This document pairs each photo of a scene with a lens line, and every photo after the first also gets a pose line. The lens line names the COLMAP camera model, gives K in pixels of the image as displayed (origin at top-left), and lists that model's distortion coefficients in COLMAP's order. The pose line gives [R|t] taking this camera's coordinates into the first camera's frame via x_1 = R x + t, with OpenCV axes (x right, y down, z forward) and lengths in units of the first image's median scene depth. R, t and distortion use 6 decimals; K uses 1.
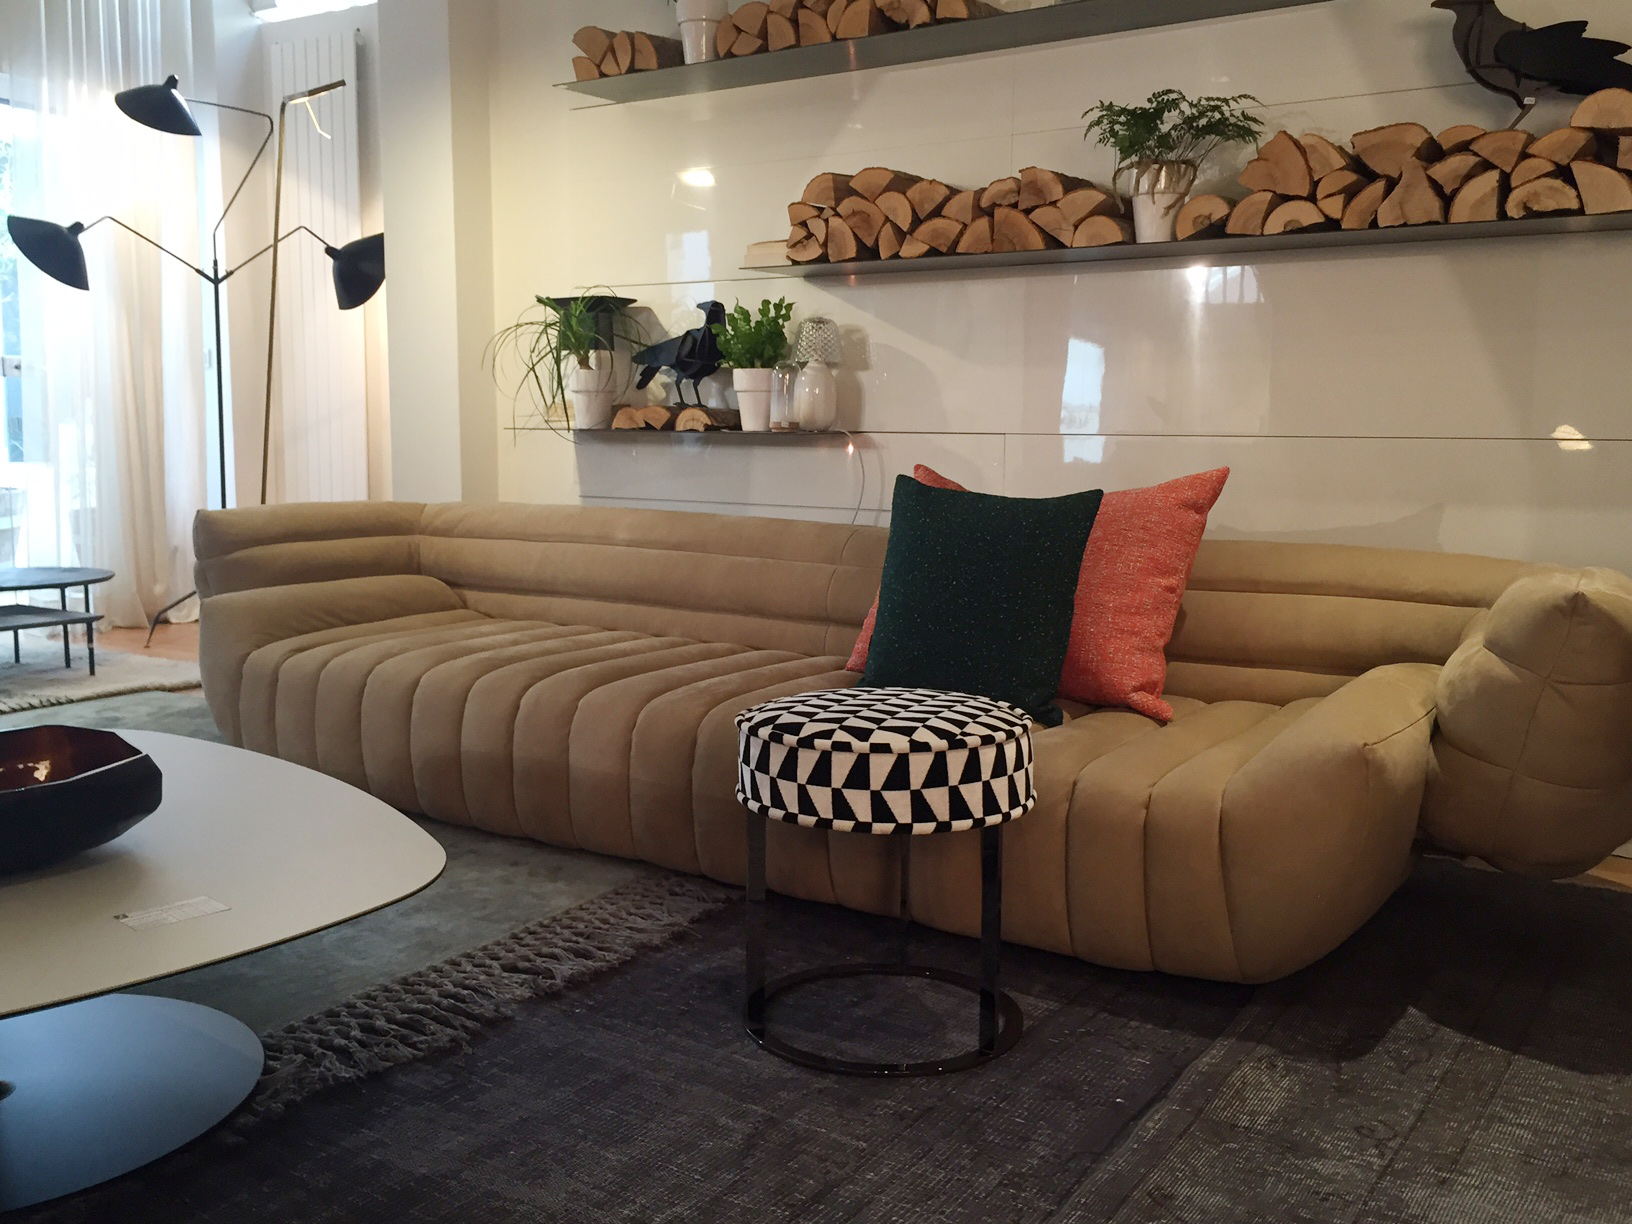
lens RADIAL K [[1471.4, 0, 816.0], [0, 1471.4, 612.0], [0, 0, 1]] dist [0.063710, -0.096367]
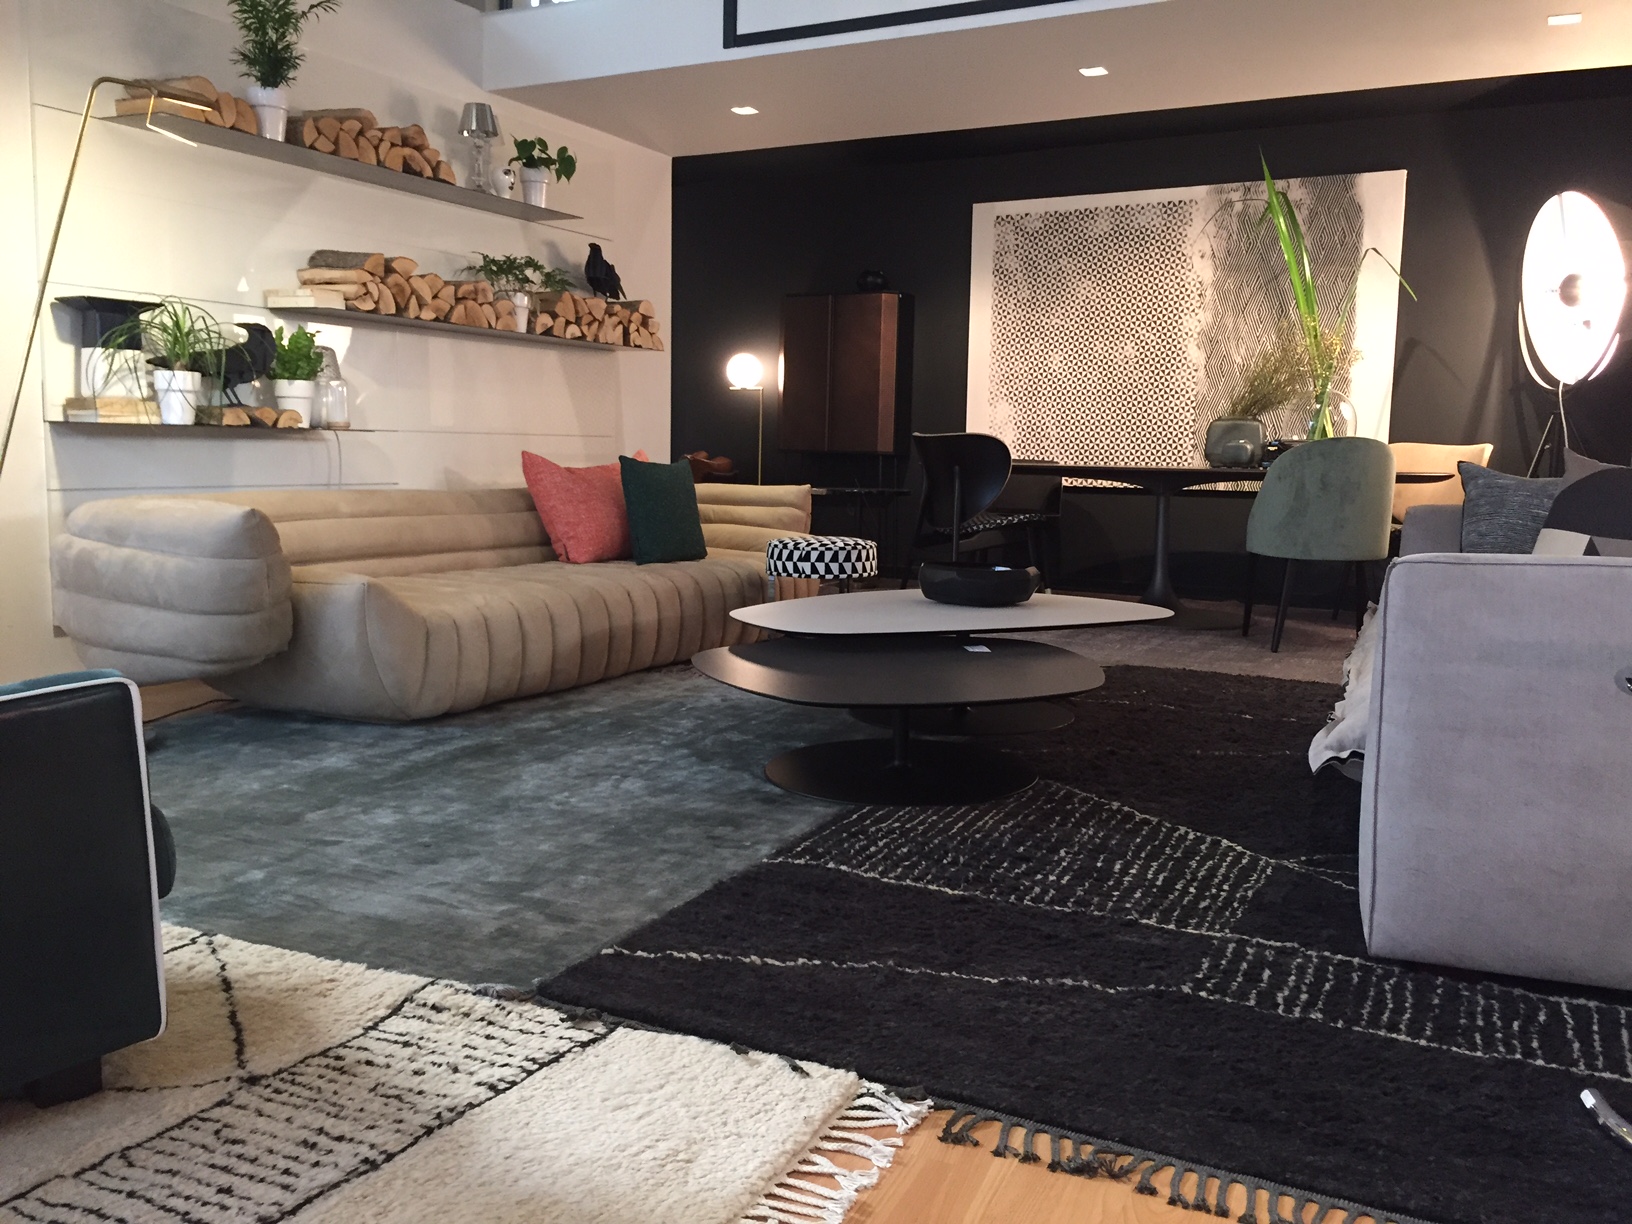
lens RADIAL K [[1368.2, 0, 816.0], [0, 1368.2, 612.0], [0, 0, 1]] dist [0.001862, 0.000585]
pose [[-0.090506, -0.130656, 0.987288, -1.350446], [0.103841, 0.984715, 0.139835, -0.086794], [-0.990467, 0.115177, -0.075555, 0.678767]]
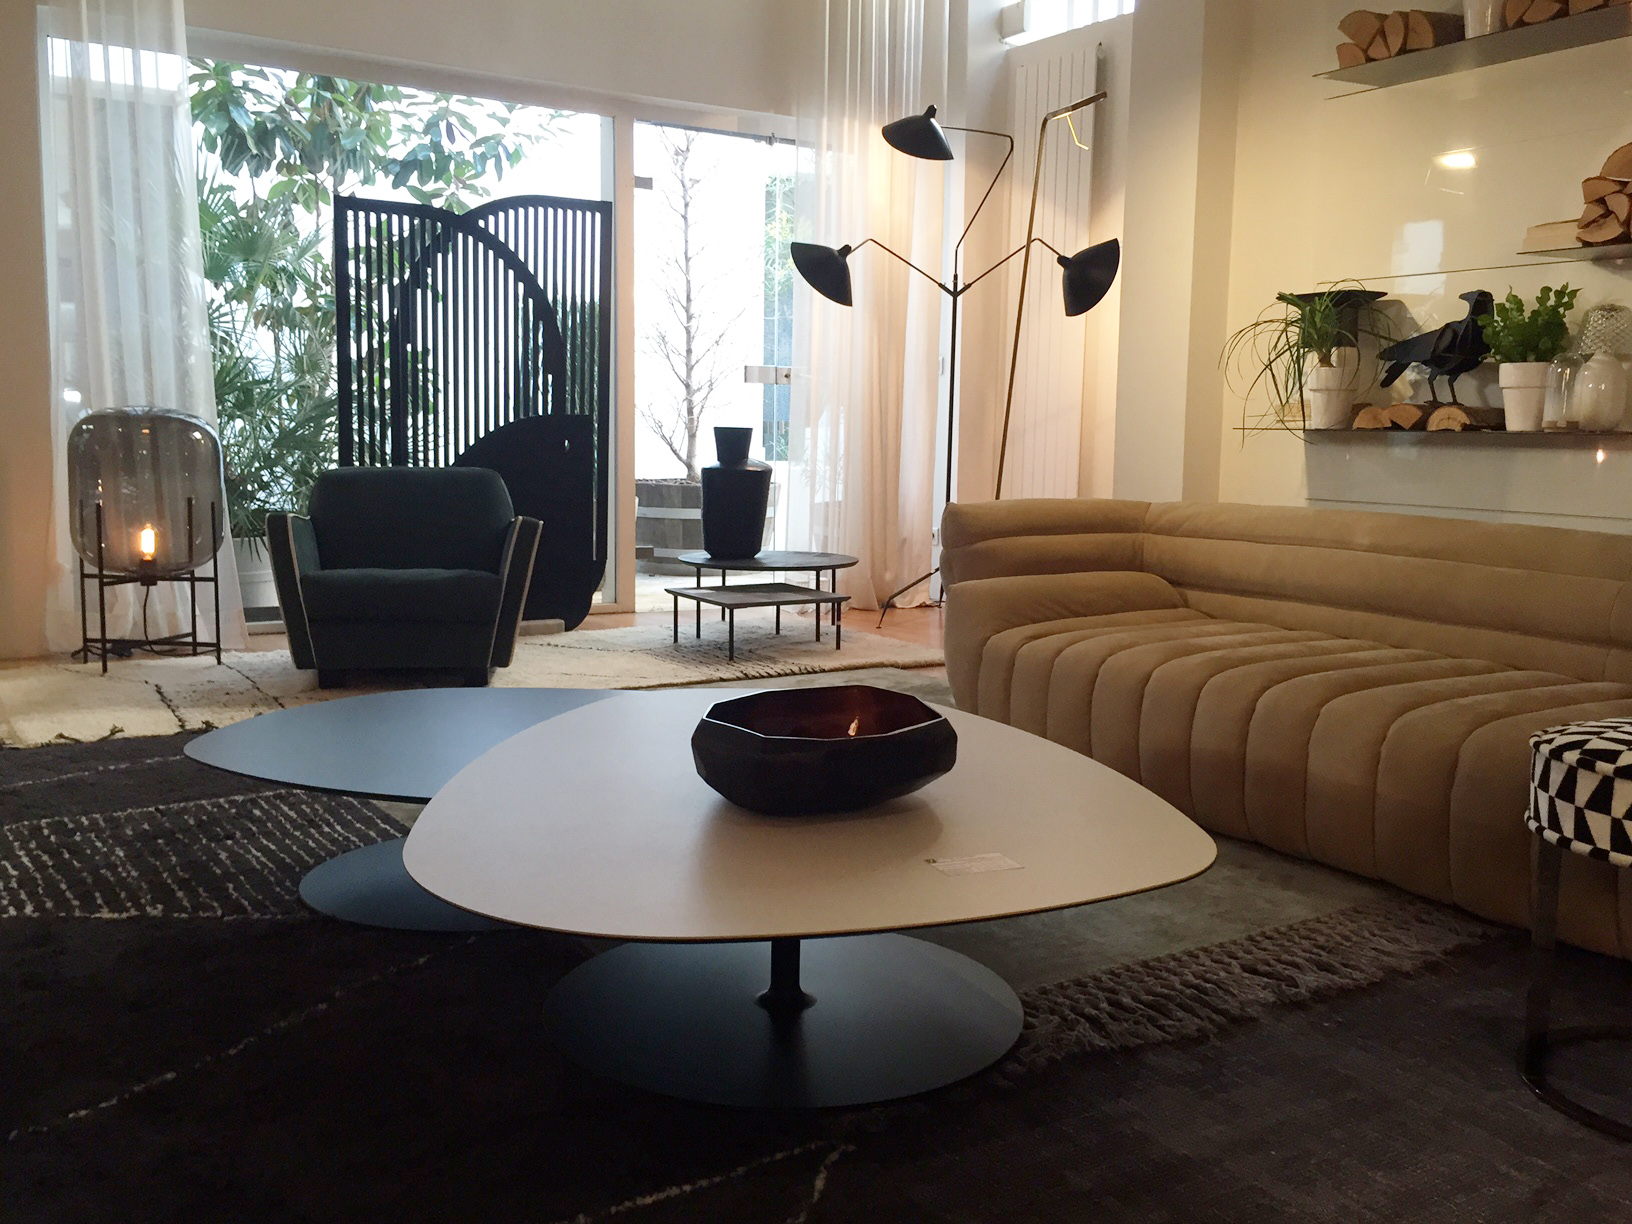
lens RADIAL K [[1471.4, 0, 816.0], [0, 1471.4, 612.0], [0, 0, 1]] dist [0.063710, -0.096367]
pose [[0.903348, 0.057442, -0.425044, -0.039917], [-0.059179, 0.998206, 0.009127, 0.006598], [0.424805, 0.016908, 0.905127, -0.016312]]
